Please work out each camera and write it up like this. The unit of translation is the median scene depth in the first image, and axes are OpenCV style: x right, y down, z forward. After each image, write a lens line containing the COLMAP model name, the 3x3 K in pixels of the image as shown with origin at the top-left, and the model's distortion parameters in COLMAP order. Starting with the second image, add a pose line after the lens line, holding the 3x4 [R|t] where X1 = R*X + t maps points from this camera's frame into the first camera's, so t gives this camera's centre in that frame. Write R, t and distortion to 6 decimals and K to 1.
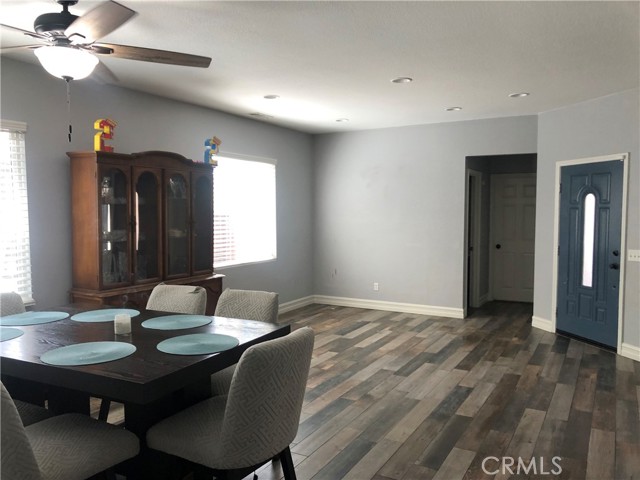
lens RADIAL K [[528.5, 0, 322.2], [0, 528.5, 241.2], [0, 0, 1]] dist [0.034282, -0.022785]
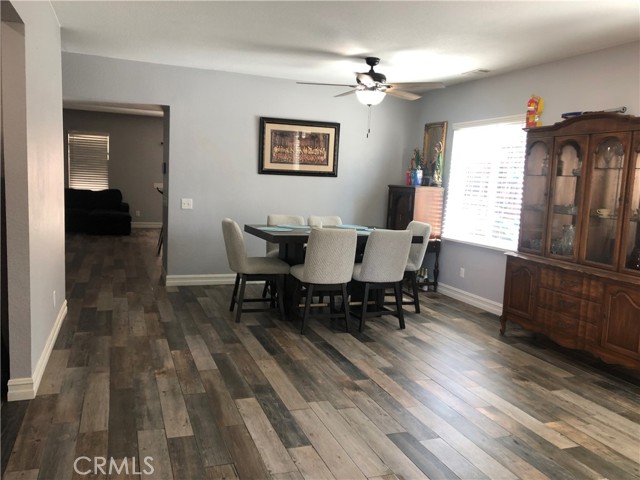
lens RADIAL K [[528.5, 0, 321.3], [0, 528.5, 237.5], [0, 0, 1]] dist [0.034282, -0.022785]
pose [[-0.643544, 0.059724, -0.763076, 0.842794], [-0.092372, 0.983604, 0.154887, -0.085020], [0.759815, 0.170164, -0.627475, 1.604646]]
